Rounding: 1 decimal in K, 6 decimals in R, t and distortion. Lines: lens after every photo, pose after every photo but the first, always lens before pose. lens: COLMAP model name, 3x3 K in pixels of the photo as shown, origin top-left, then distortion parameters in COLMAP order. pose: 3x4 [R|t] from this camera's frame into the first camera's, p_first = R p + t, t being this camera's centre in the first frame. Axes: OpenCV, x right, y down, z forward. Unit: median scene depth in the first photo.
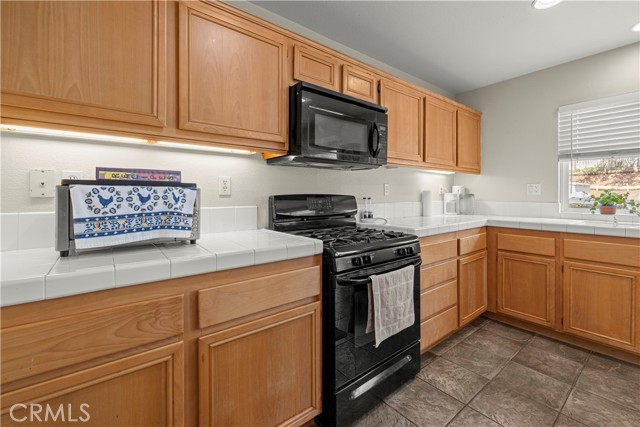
lens RADIAL K [[277.6, 0, 320.7], [0, 277.6, 194.8], [0, 0, 1]] dist [-0.000417, -0.000071]
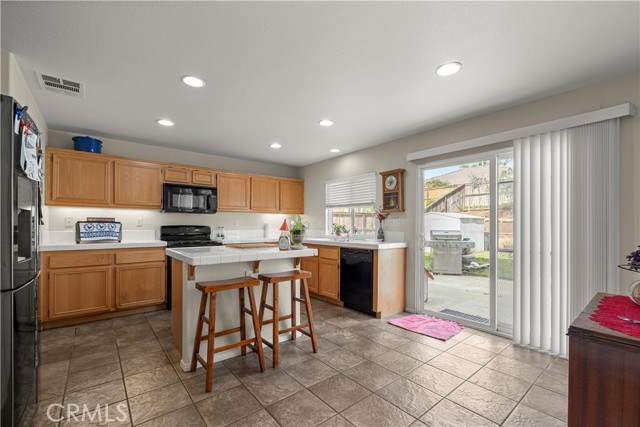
lens RADIAL K [[276.0, 0, 318.1], [0, 276.0, 226.0], [0, 0, 1]] dist [-0.000623, -0.000083]
pose [[0.999956, 0.003618, 0.008646, 1.341318], [-0.003640, 0.999990, 0.002583, -0.008789], [-0.008636, -0.002615, 0.999959, -1.616598]]
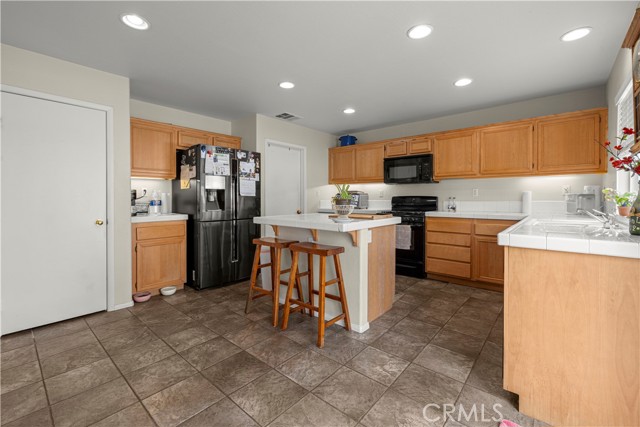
lens RADIAL K [[276.4, 0, 320.6], [0, 276.4, 199.8], [0, 0, 1]] dist [-0.000487, -0.000044]
pose [[0.183039, 0.005921, -0.983088, 2.681287], [0.002701, 0.999975, 0.006526, 0.015614], [0.983102, -0.003850, 0.183018, -0.207783]]
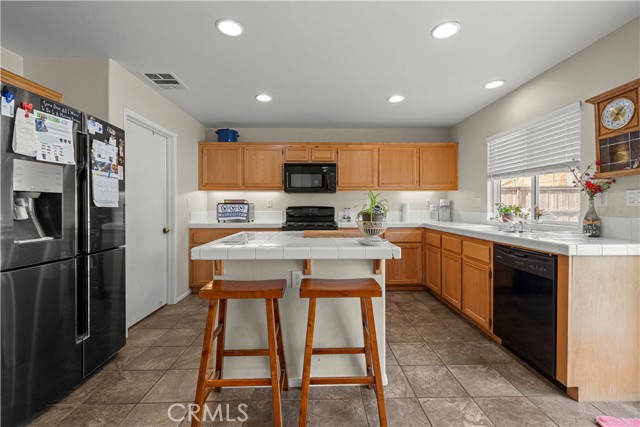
lens RADIAL K [[272.2, 0, 321.4], [0, 272.2, 206.6], [0, 0, 1]] dist [-0.001172, -0.000237]
pose [[0.795492, 0.000687, -0.605964, 1.722162], [0.001662, 0.999993, 0.003317, -0.008466], [0.605962, -0.003646, 0.795485, -0.802283]]
